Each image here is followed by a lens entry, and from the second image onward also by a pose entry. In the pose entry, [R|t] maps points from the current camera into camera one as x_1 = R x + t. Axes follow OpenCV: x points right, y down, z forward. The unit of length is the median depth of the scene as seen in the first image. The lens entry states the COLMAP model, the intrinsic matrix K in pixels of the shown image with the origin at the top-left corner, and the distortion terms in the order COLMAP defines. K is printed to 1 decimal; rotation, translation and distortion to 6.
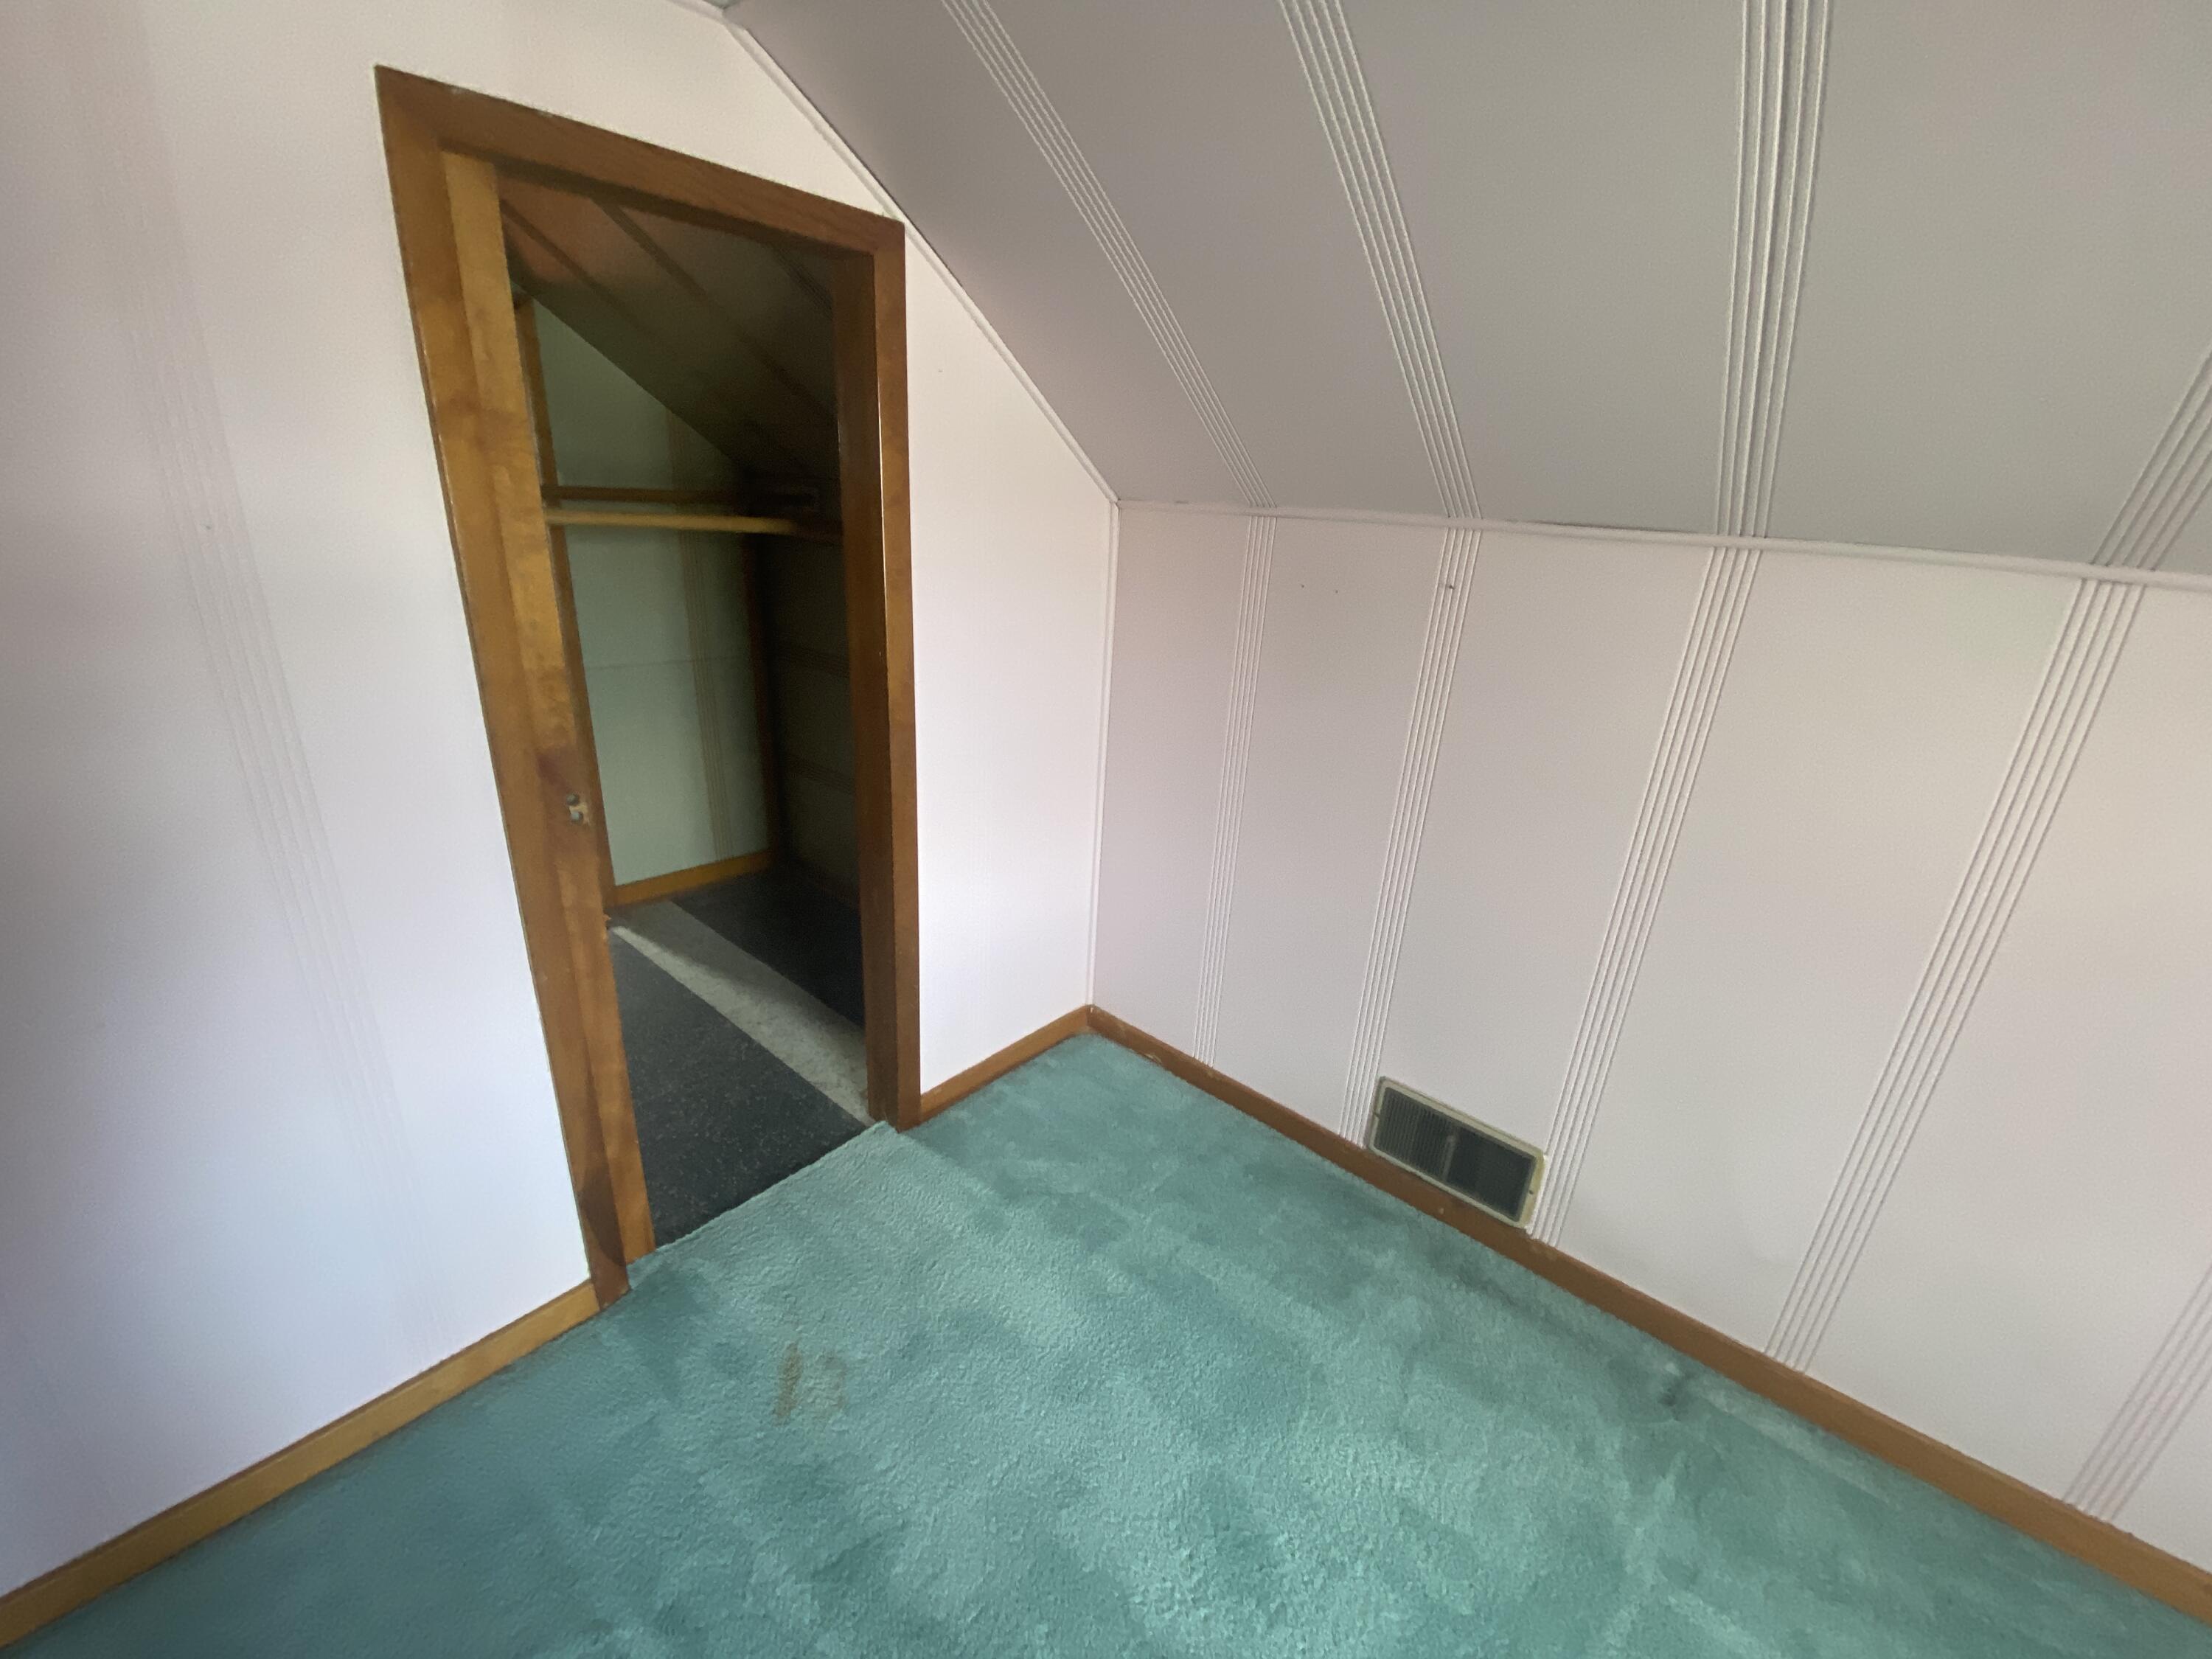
lens RADIAL K [[896.4, 0, 1107.9], [0, 896.4, 828.4], [0, 0, 1]] dist [0.008868, -0.016582]
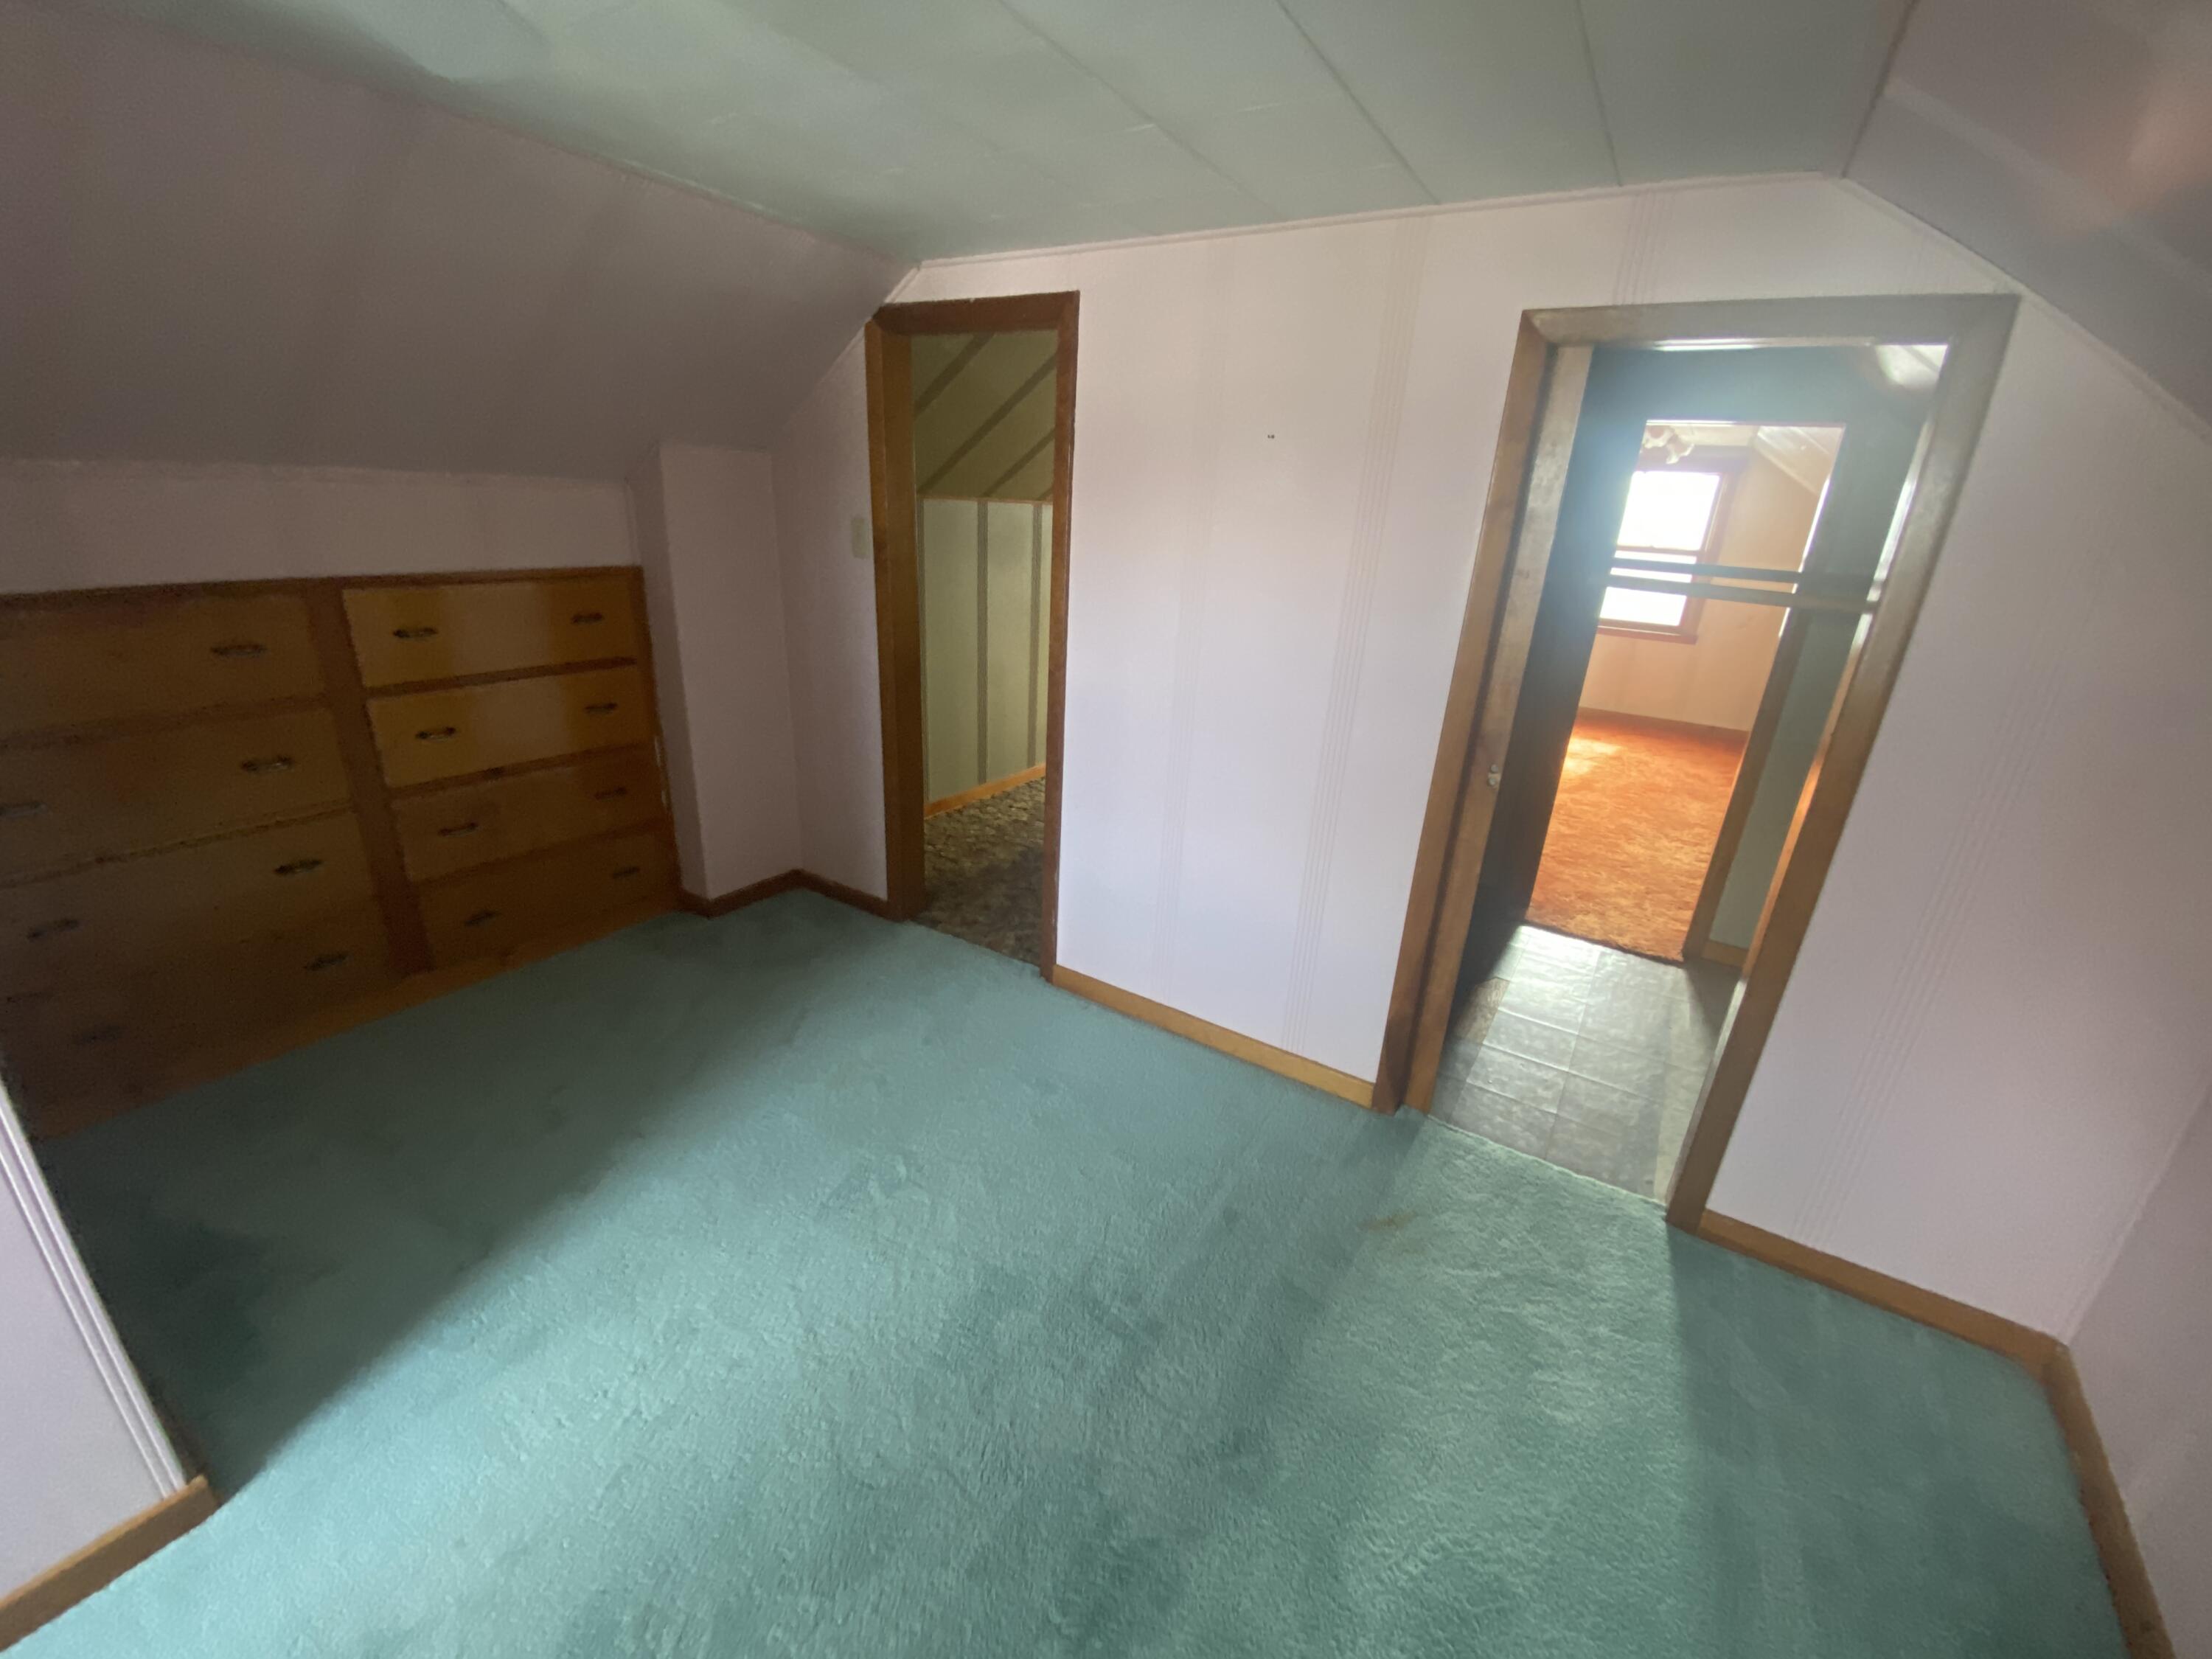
lens RADIAL K [[896.4, 0, 1110.3], [0, 896.4, 830.2], [0, 0, 1]] dist [0.008868, -0.016582]
pose [[0.159409, 0.305884, -0.938629, 0.520707], [-0.398658, 0.889761, 0.222254, -0.010331], [0.903139, 0.338762, 0.263779, 0.085680]]
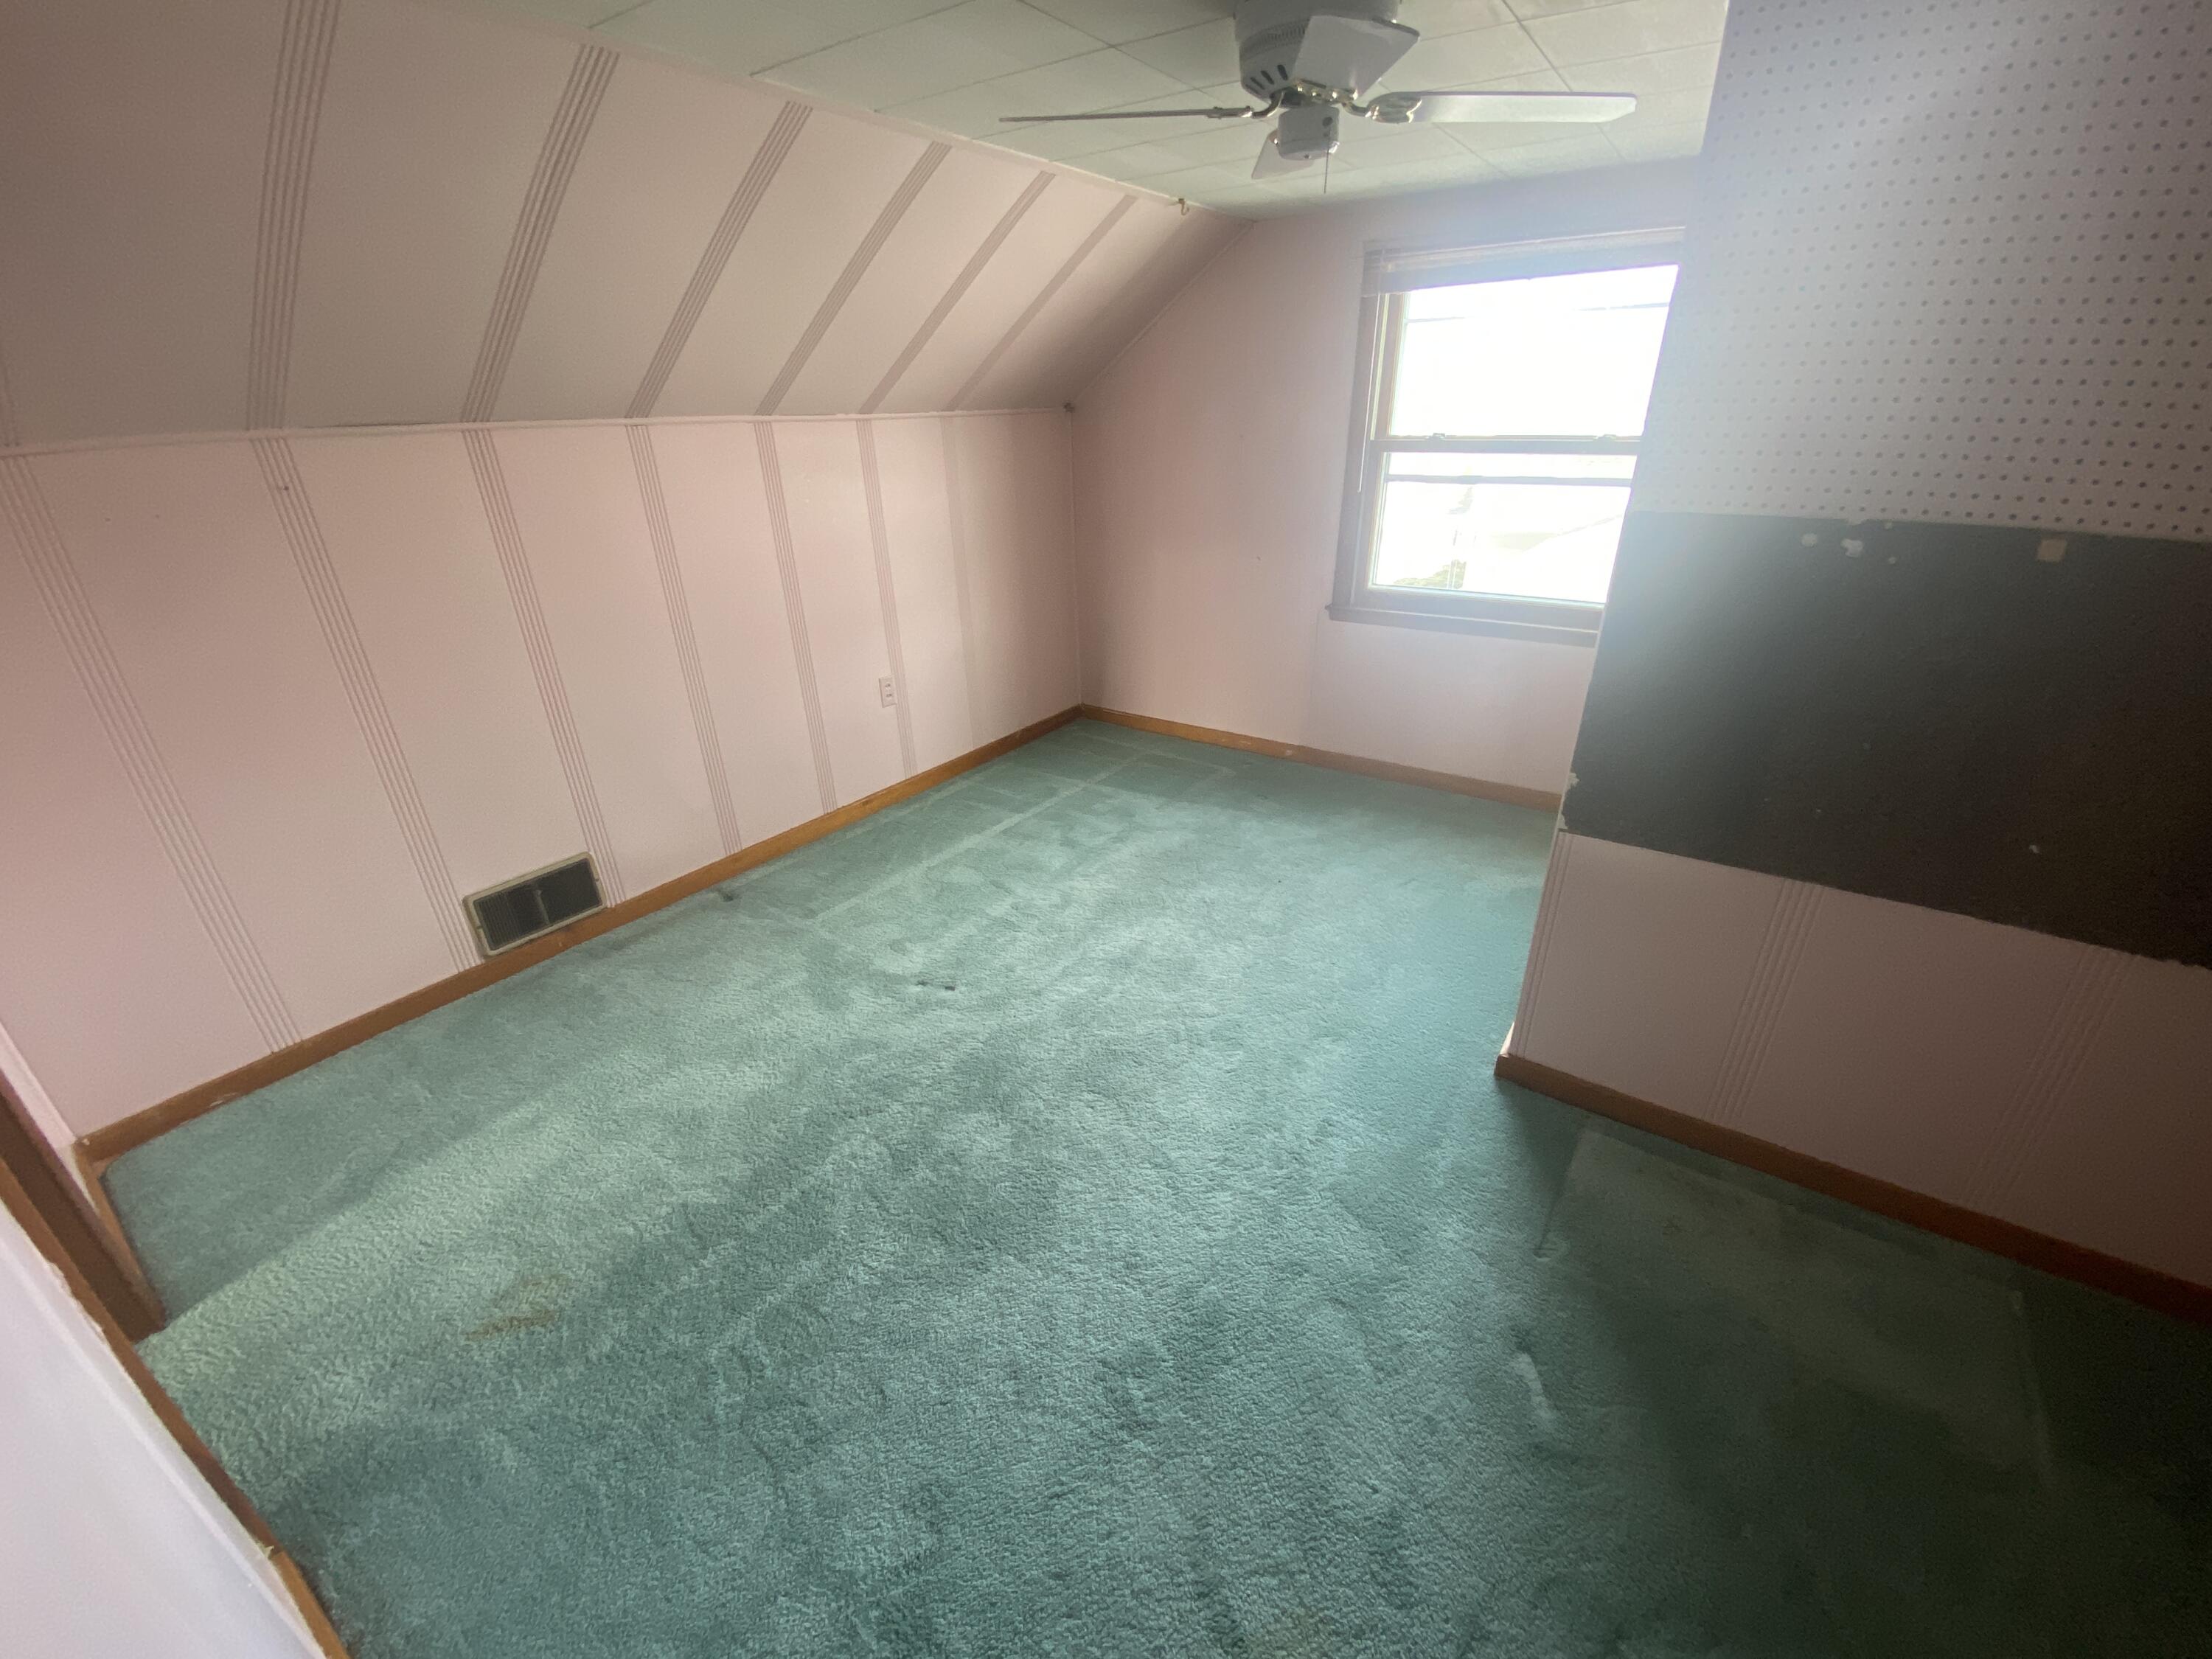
lens RADIAL K [[896.4, 0, 1107.0], [0, 896.4, 834.5], [0, 0, 1]] dist [0.008868, -0.016582]
pose [[-0.118409, -0.463841, 0.877970, -0.895341], [0.360874, 0.803628, 0.473235, -0.059445], [-0.925067, 0.372872, 0.072231, 0.074884]]
